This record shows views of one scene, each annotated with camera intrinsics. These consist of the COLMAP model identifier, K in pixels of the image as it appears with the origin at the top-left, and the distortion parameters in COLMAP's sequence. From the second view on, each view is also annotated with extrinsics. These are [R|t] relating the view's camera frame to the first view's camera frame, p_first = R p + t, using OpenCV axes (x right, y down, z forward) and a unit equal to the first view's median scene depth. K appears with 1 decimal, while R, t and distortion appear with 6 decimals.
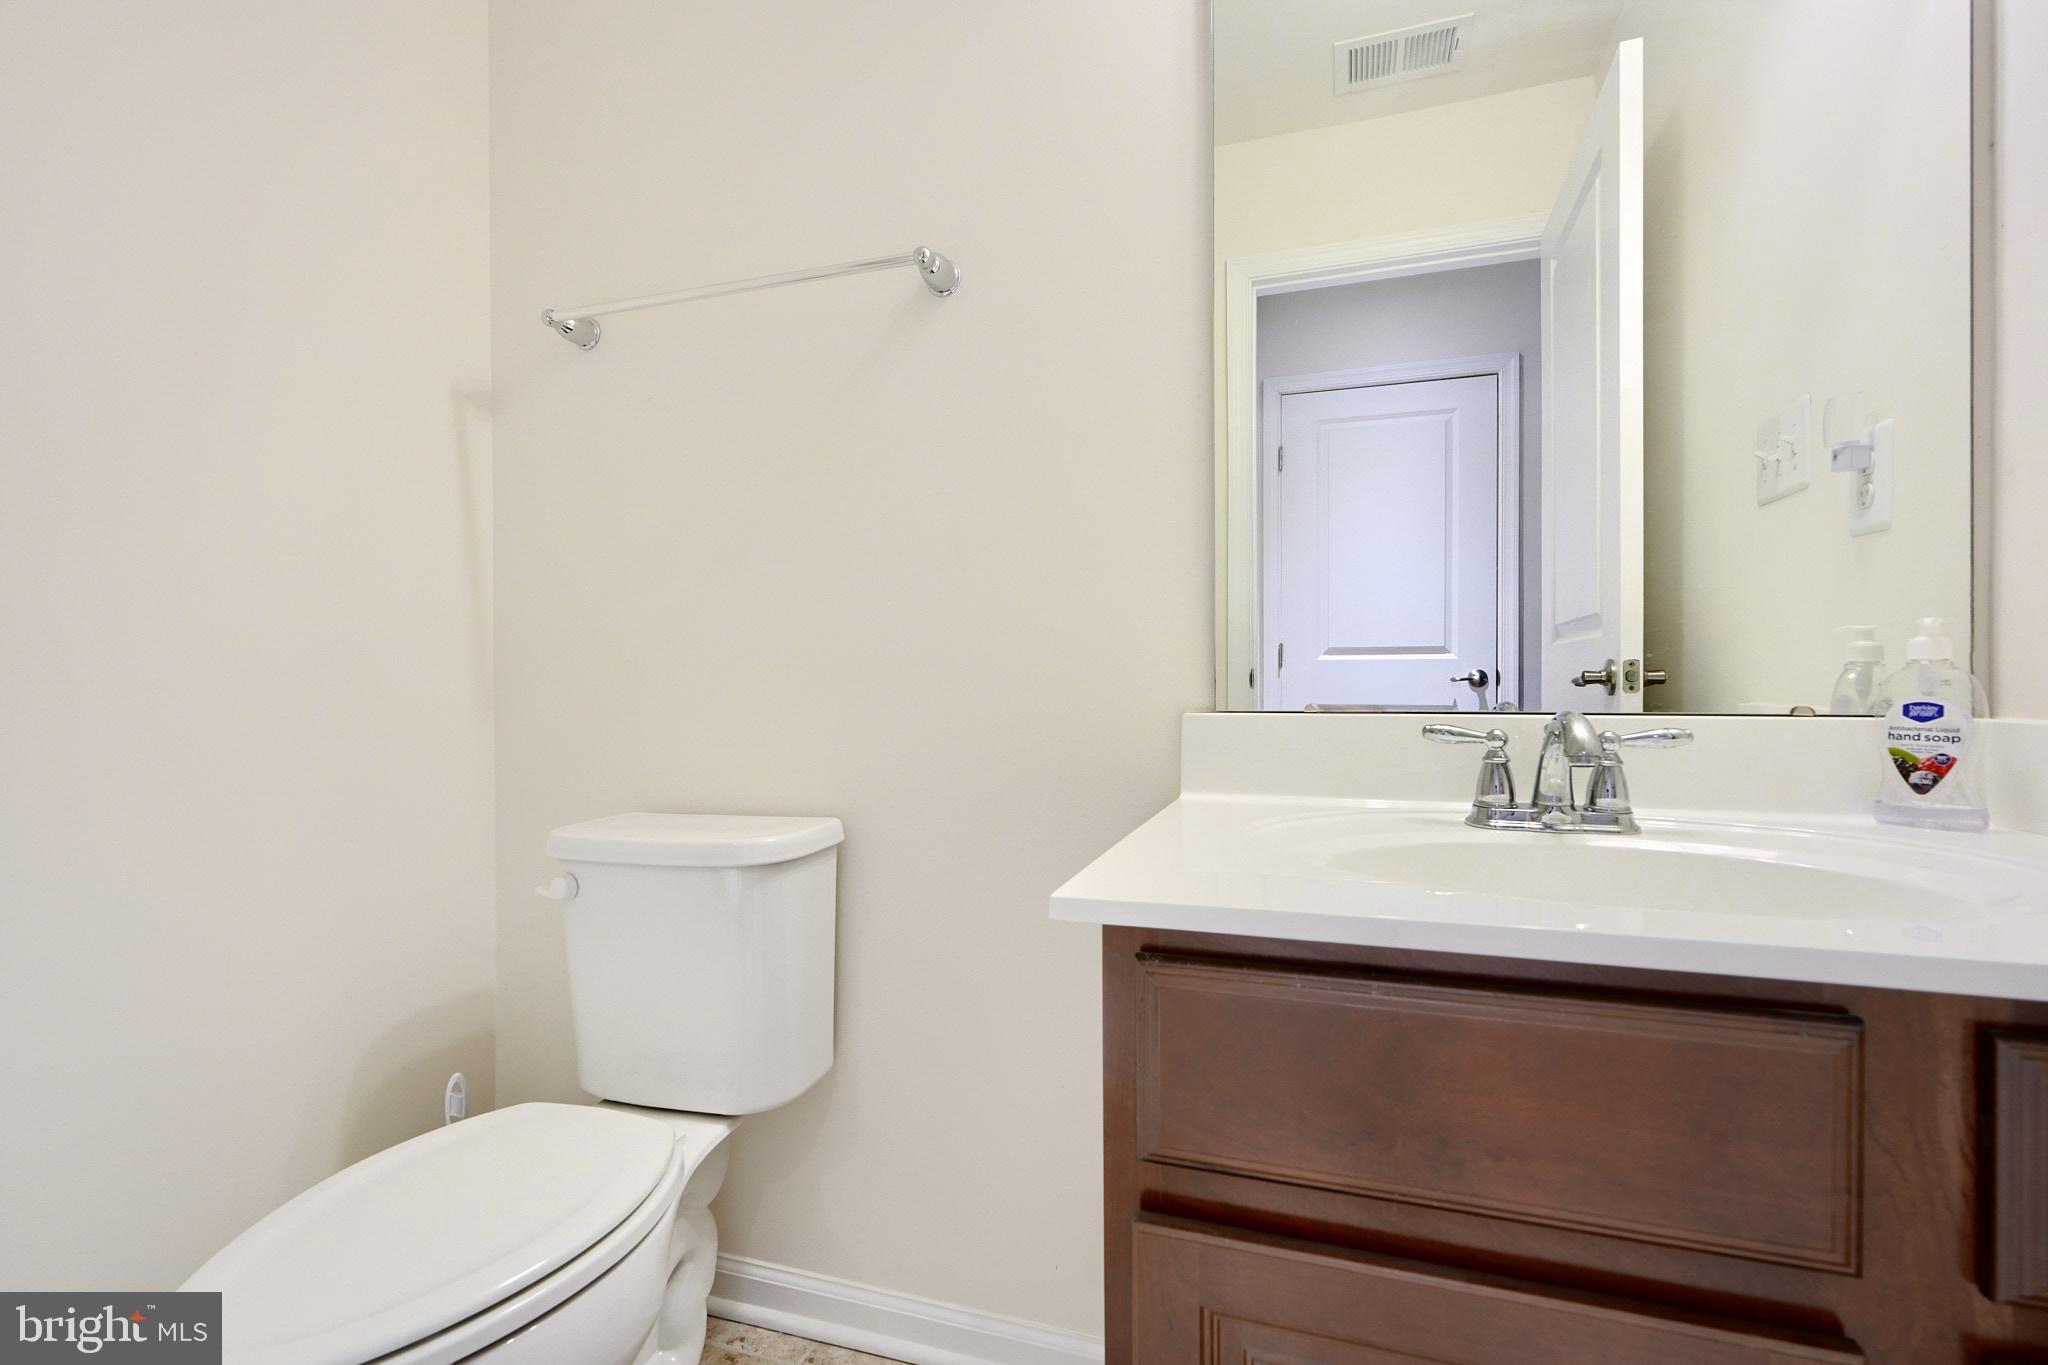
lens RADIAL K [[856.5, 0, 1028.7], [0, 856.5, 693.4], [0, 0, 1]] dist [0.000940, 0.000014]
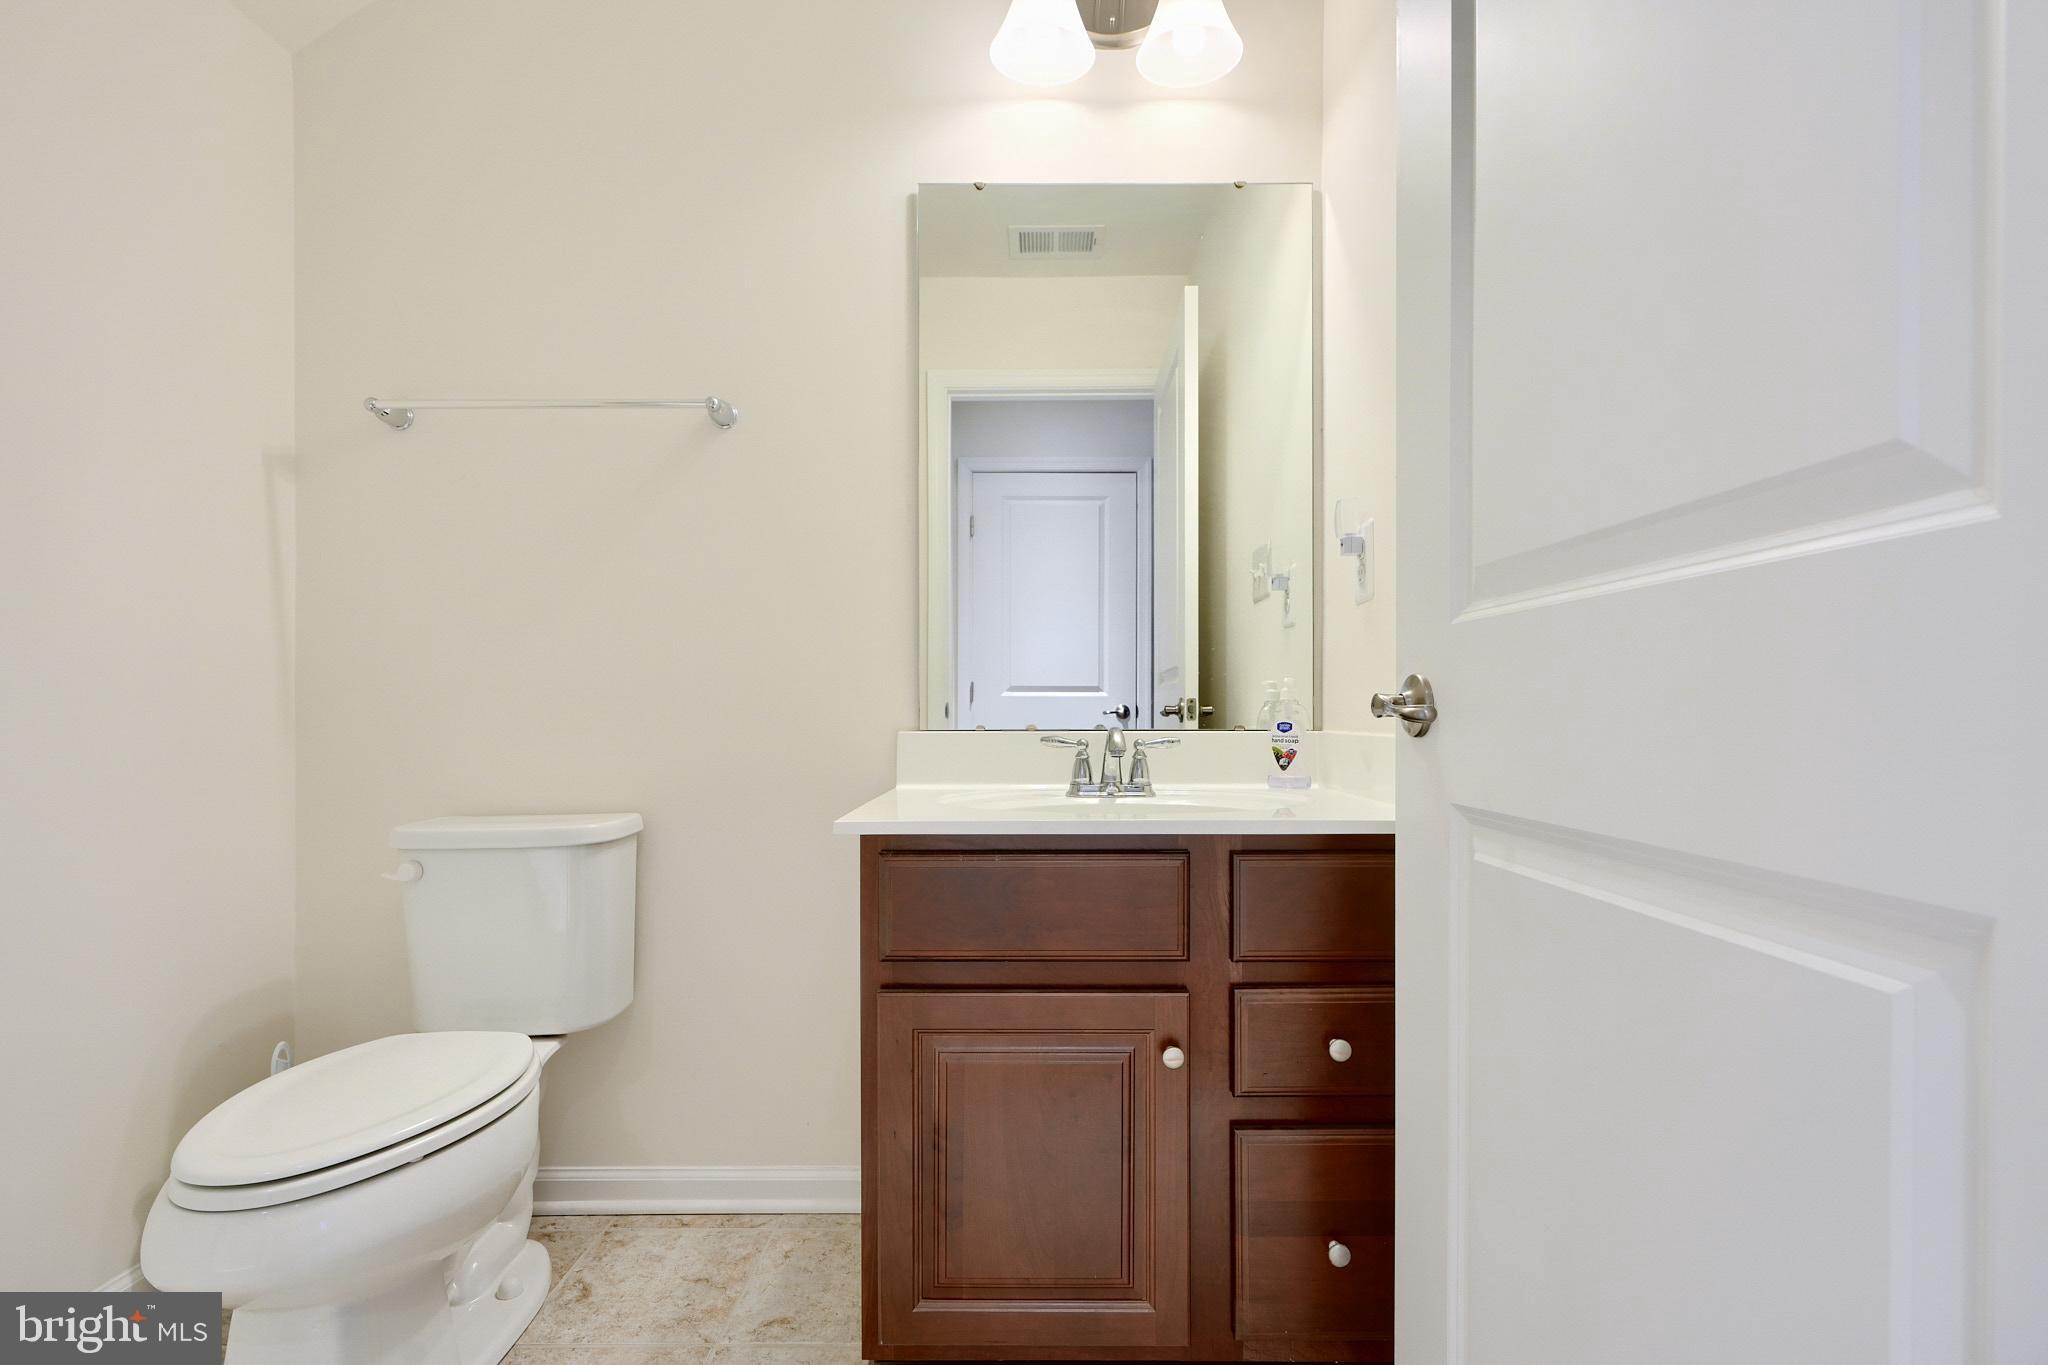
lens RADIAL K [[856.5, 0, 1028.7], [0, 856.5, 693.4], [0, 0, 1]] dist [0.000940, 0.000014]
pose [[0.941079, 0.010781, 0.338014, -0.115078], [0.002796, 0.999210, -0.039655, 0.016827], [-0.338174, 0.038264, 0.940305, -0.501582]]
